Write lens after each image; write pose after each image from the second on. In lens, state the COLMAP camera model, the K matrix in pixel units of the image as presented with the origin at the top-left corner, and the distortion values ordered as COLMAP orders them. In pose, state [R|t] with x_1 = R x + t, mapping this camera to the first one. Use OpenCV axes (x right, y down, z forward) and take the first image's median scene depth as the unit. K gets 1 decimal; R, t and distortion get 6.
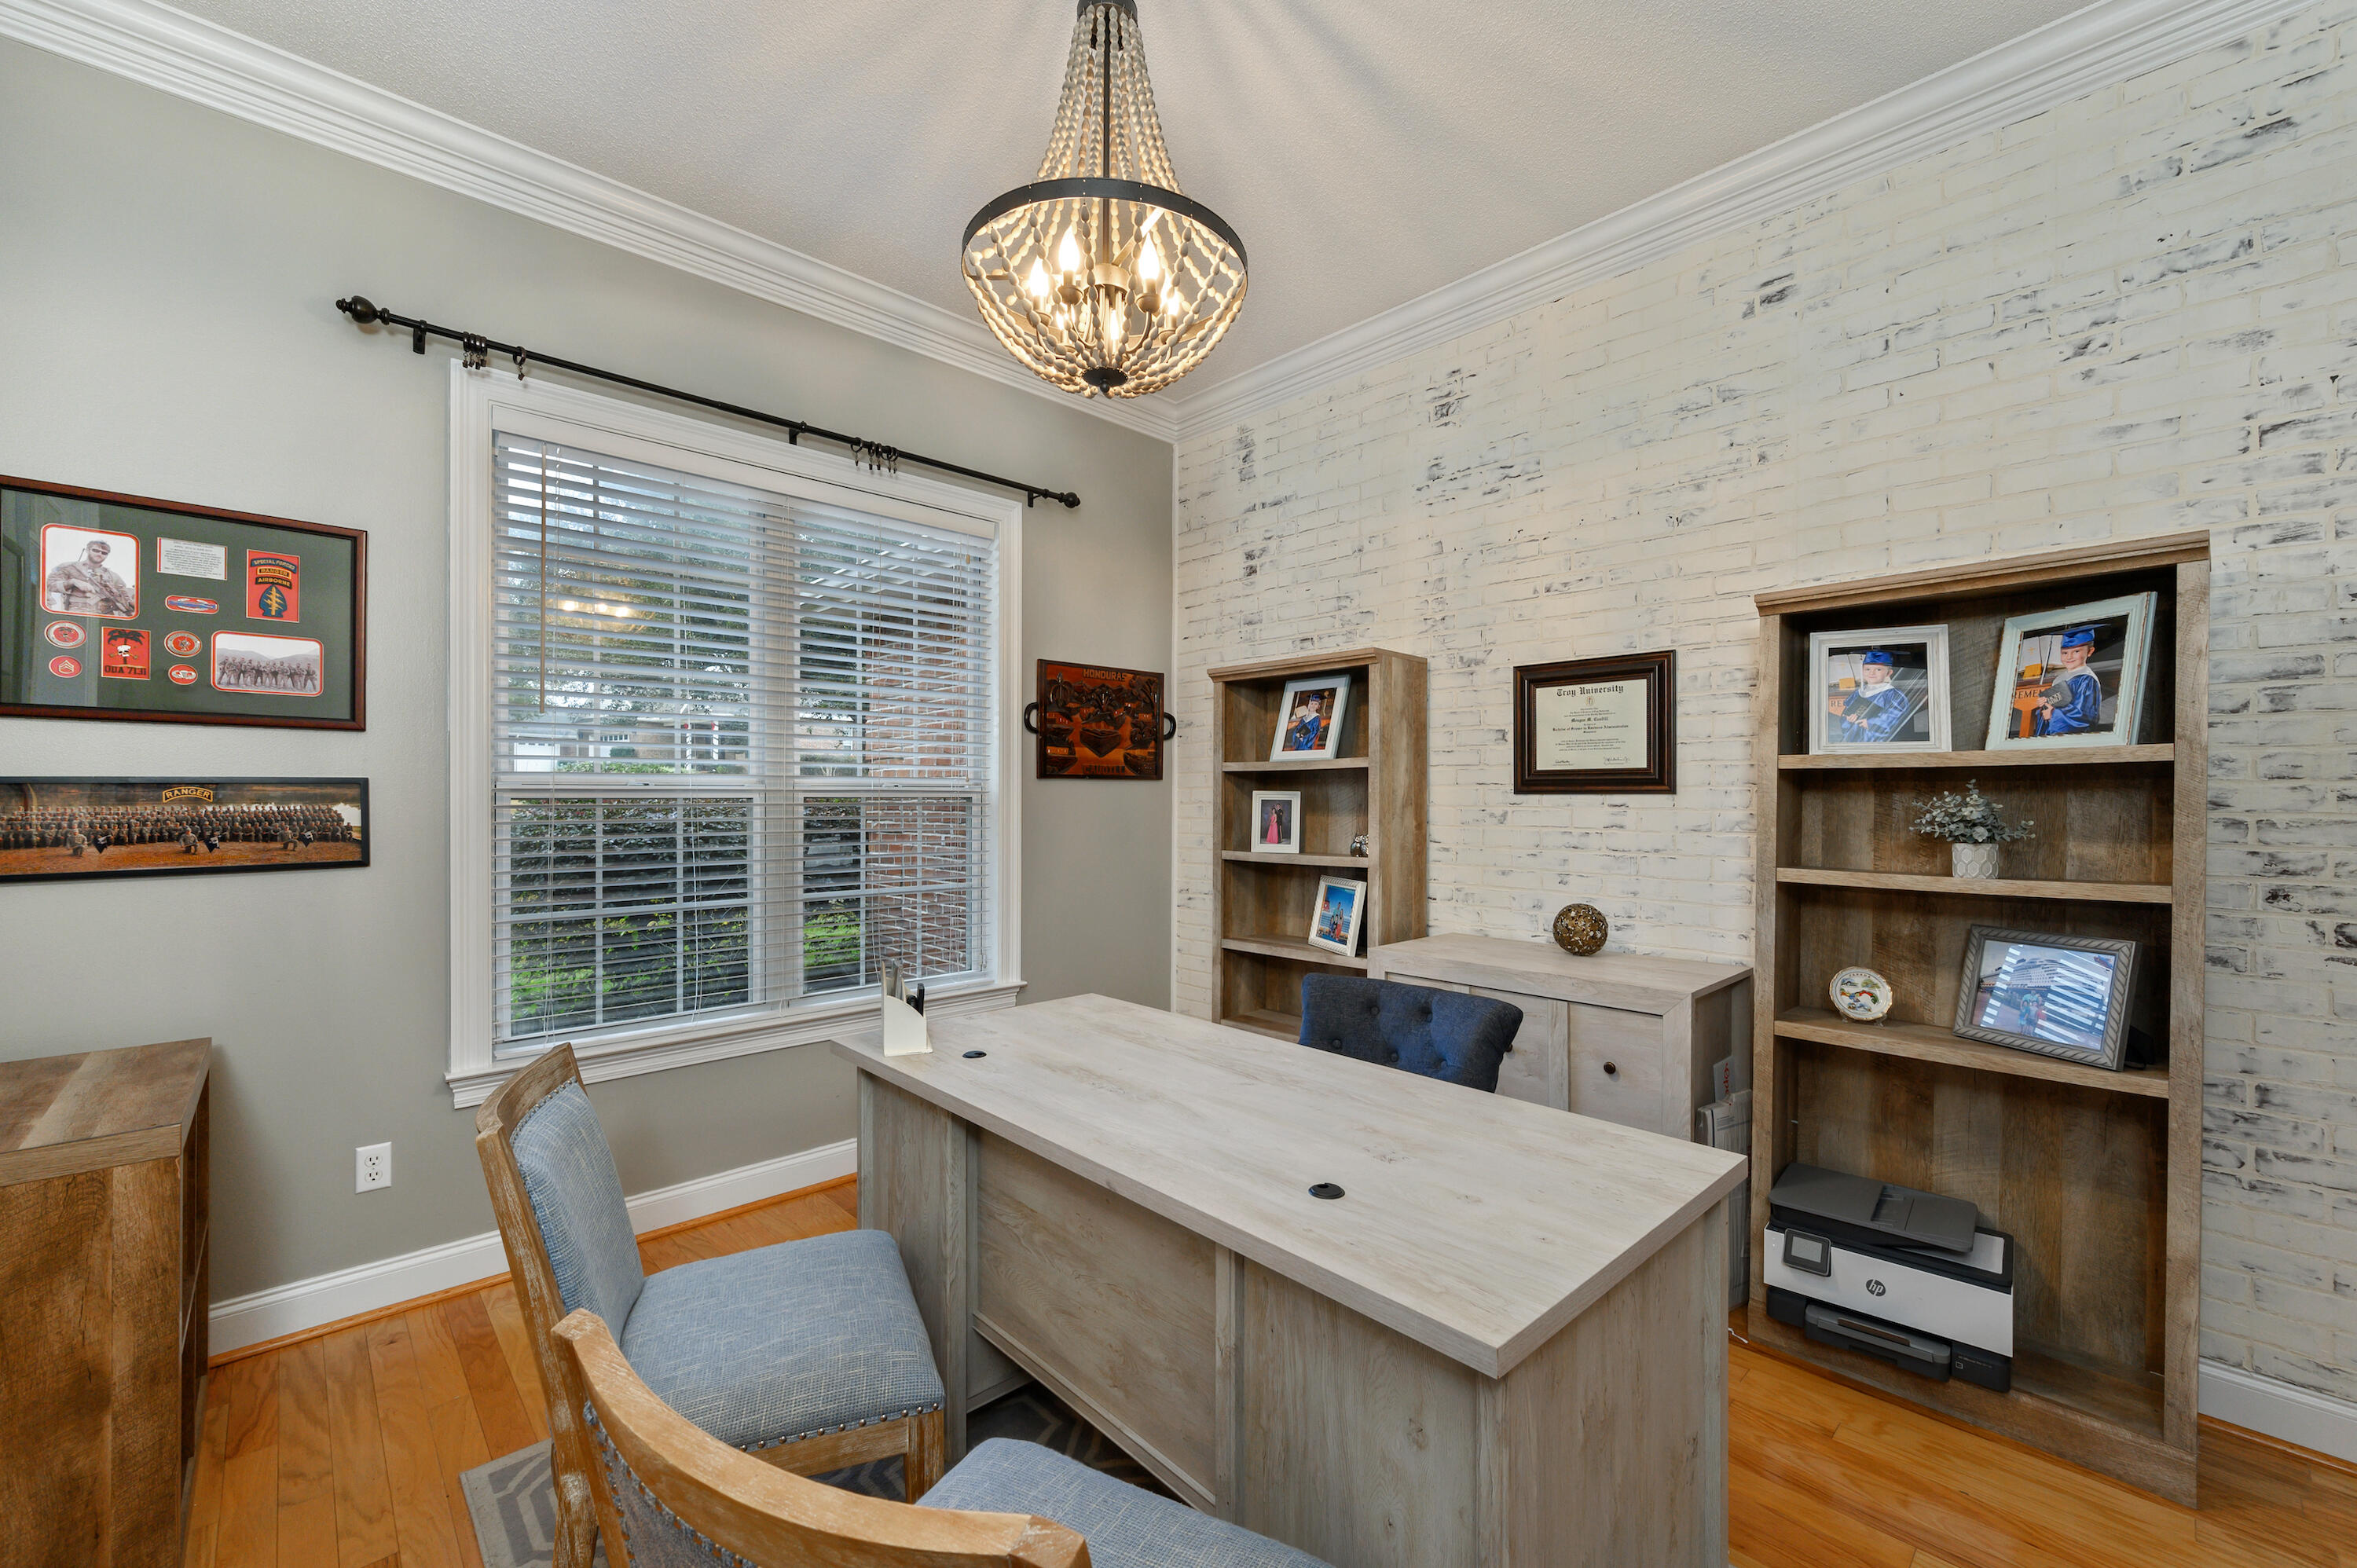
lens RADIAL K [[935.1, 0, 1170.8], [0, 935.1, 797.7], [0, 0, 1]] dist [0.000162, -0.000149]
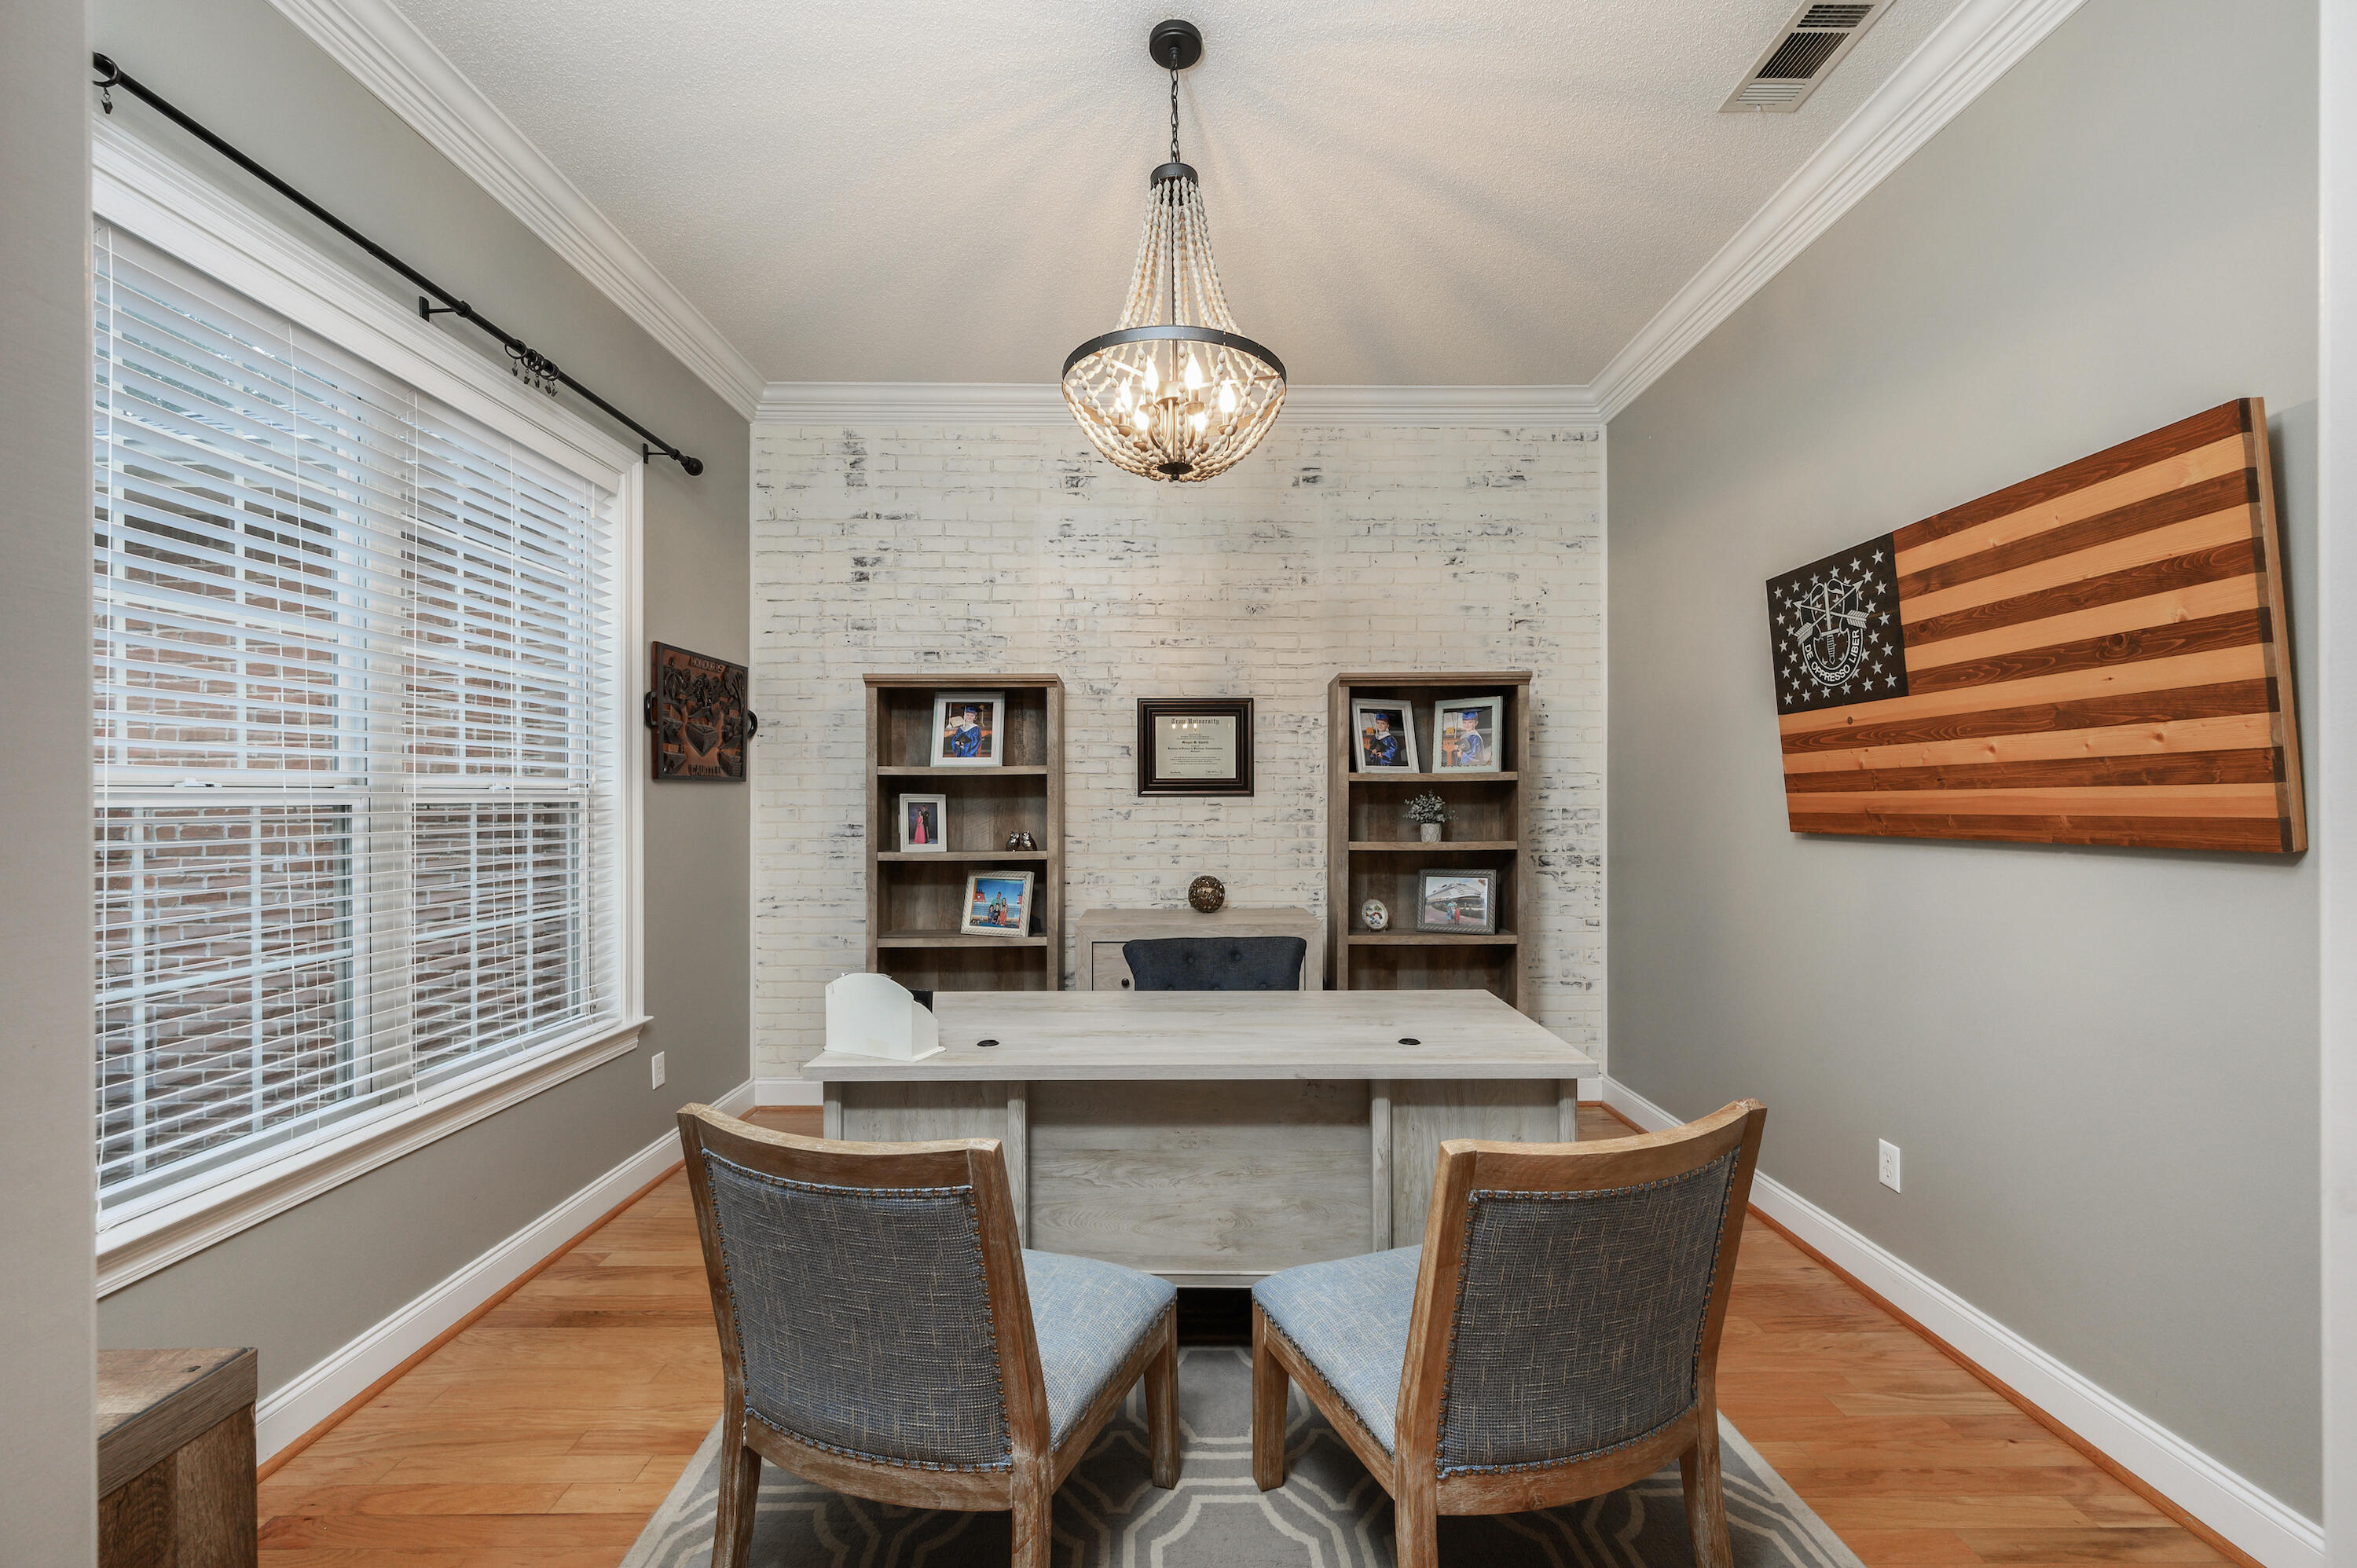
lens RADIAL K [[935.1, 0, 1168.6], [0, 935.1, 799.5], [0, 0, 1]] dist [0.000162, -0.000149]
pose [[0.689949, -0.004537, 0.723844, -0.526796], [0.004104, 0.999989, 0.002357, -0.002724], [-0.723846, 0.001344, 0.689960, 0.073153]]
